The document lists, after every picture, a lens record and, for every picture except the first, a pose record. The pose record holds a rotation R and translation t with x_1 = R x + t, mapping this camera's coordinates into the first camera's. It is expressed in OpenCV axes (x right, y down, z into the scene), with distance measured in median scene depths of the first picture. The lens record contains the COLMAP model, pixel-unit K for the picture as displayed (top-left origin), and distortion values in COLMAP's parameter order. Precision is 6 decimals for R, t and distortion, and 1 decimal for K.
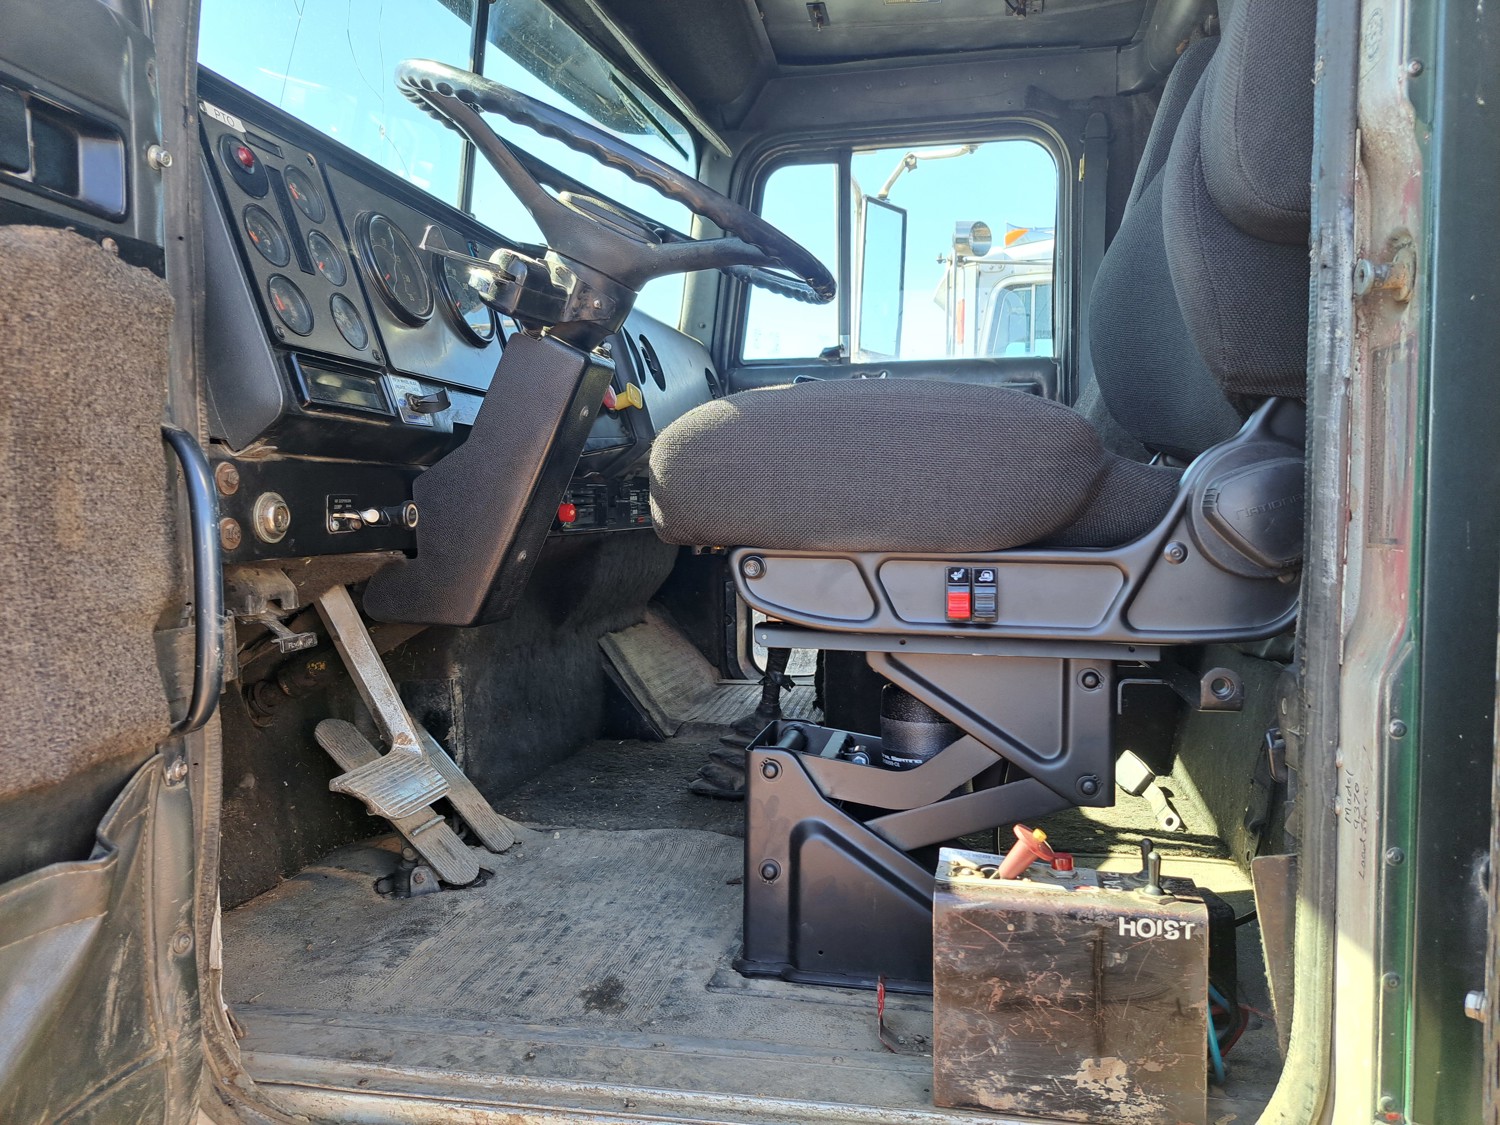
lens RADIAL K [[1076.6, 0, 753.6], [0, 1076.6, 556.7], [0, 0, 1]] dist [0.040740, -0.039334]
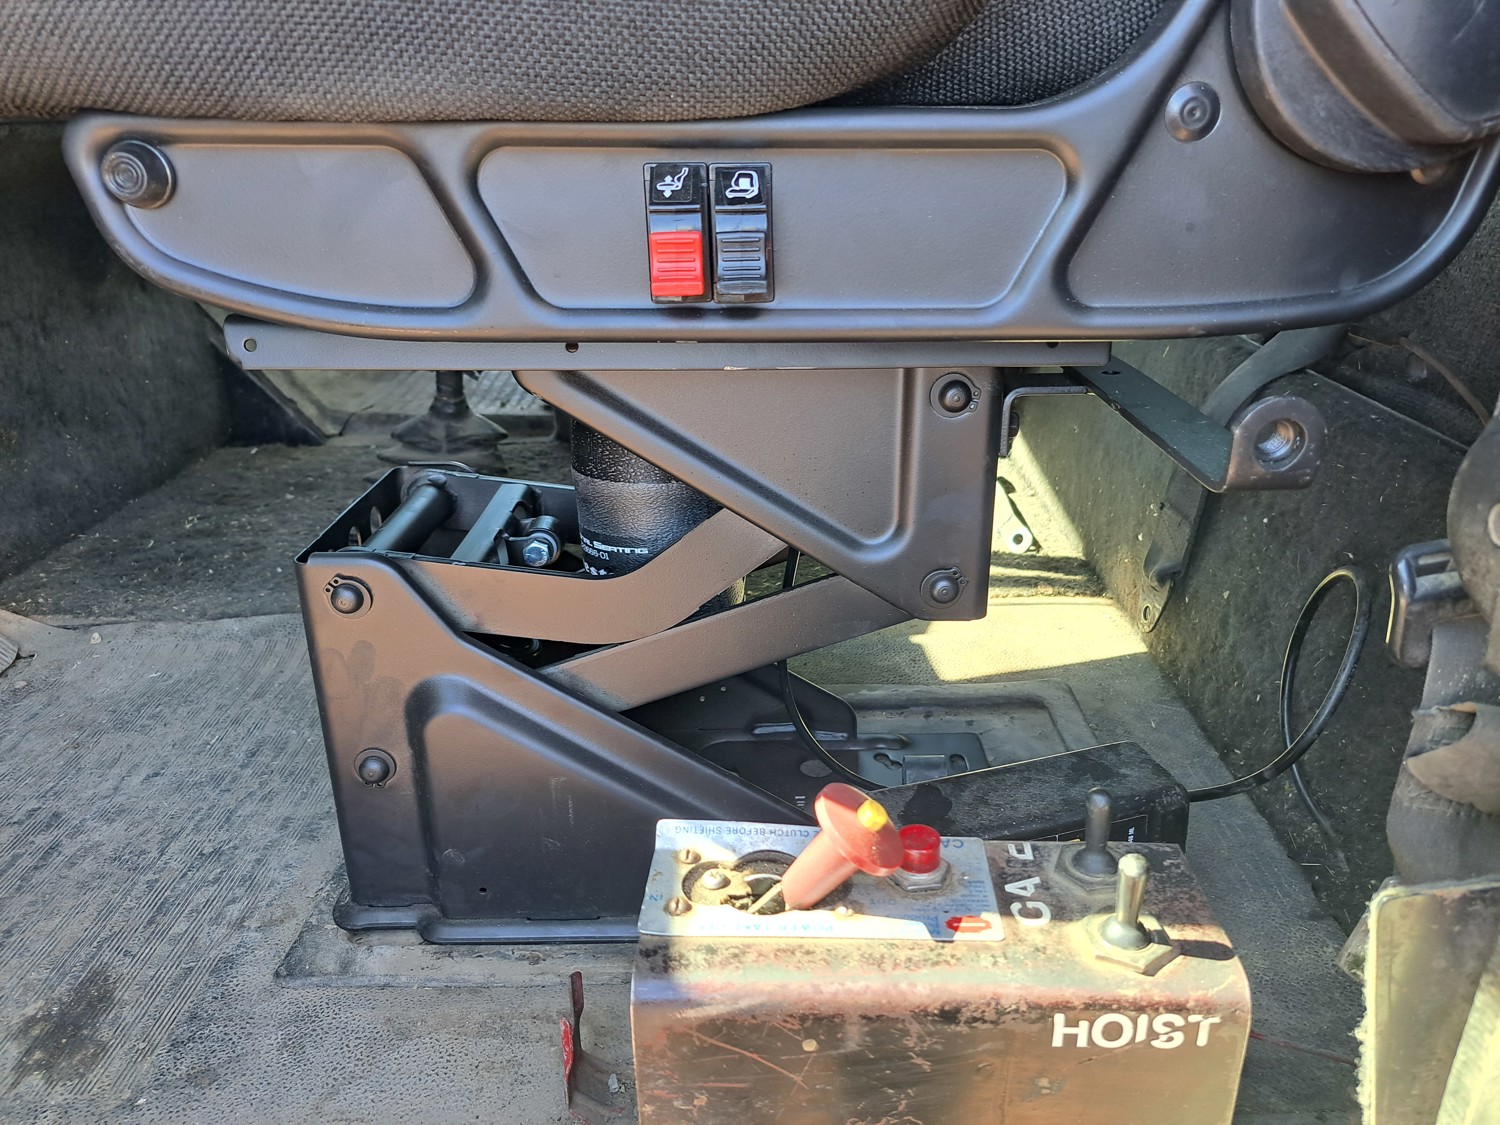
lens RADIAL K [[1076.6, 0, 778.6], [0, 1076.6, 545.7], [0, 0, 1]] dist [0.040740, -0.039334]
pose [[0.977254, -0.086136, 0.193792, 0.123131], [0.017153, 0.942911, 0.332603, 0.009648], [-0.211377, -0.321713, 0.922941, 0.517951]]
